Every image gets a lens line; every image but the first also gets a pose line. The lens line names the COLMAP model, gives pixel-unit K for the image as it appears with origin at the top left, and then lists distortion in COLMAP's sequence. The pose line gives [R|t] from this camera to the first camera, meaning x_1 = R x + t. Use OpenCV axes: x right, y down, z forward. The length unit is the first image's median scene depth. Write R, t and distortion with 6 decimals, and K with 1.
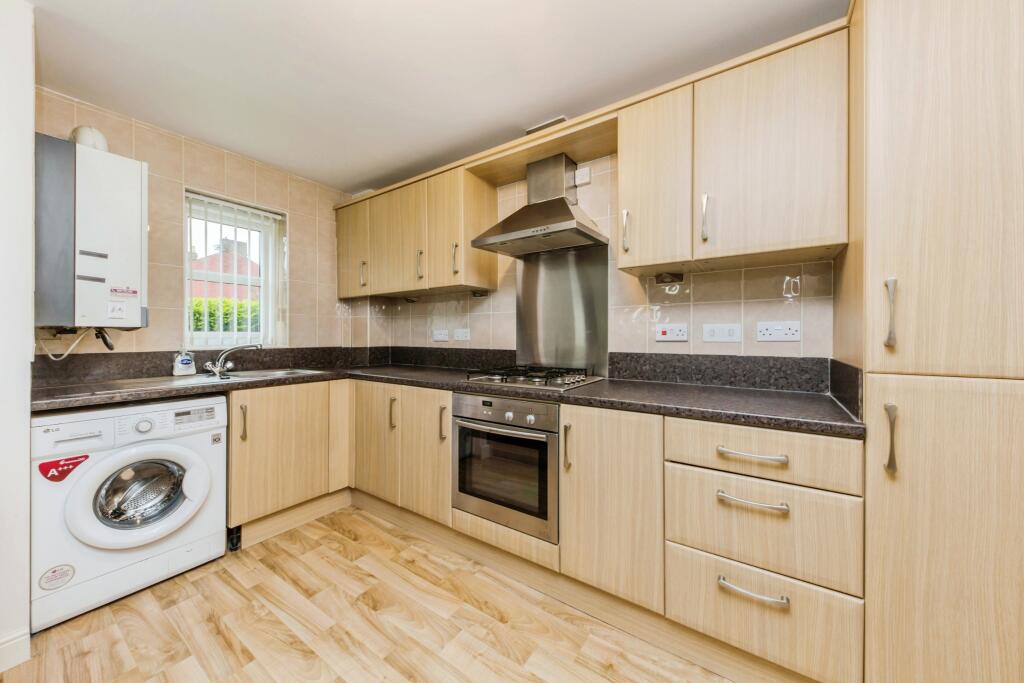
lens RADIAL K [[361.5, 0, 500.5], [0, 361.5, 335.1], [0, 0, 1]] dist [0.000515, -0.000149]
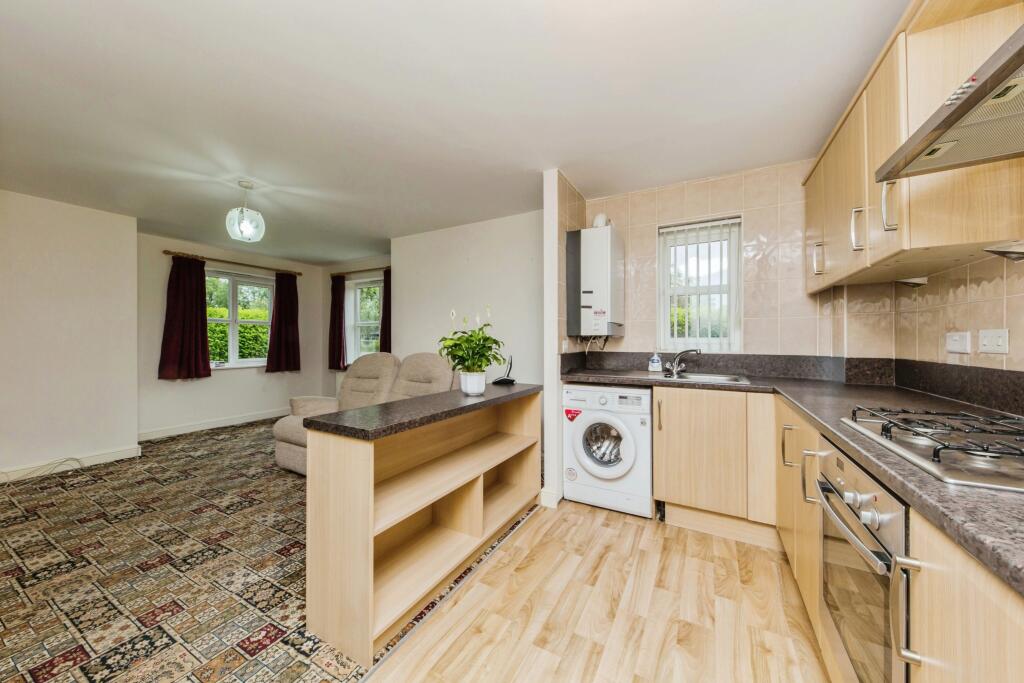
lens RADIAL K [[361.5, 0, 500.5], [0, 361.5, 335.1], [0, 0, 1]] dist [0.000515, -0.000149]
pose [[0.090550, -0.007449, -0.995864, 0.444652], [-0.001502, 0.999970, -0.007616, -0.009570], [0.995891, 0.002185, 0.090536, 0.390688]]
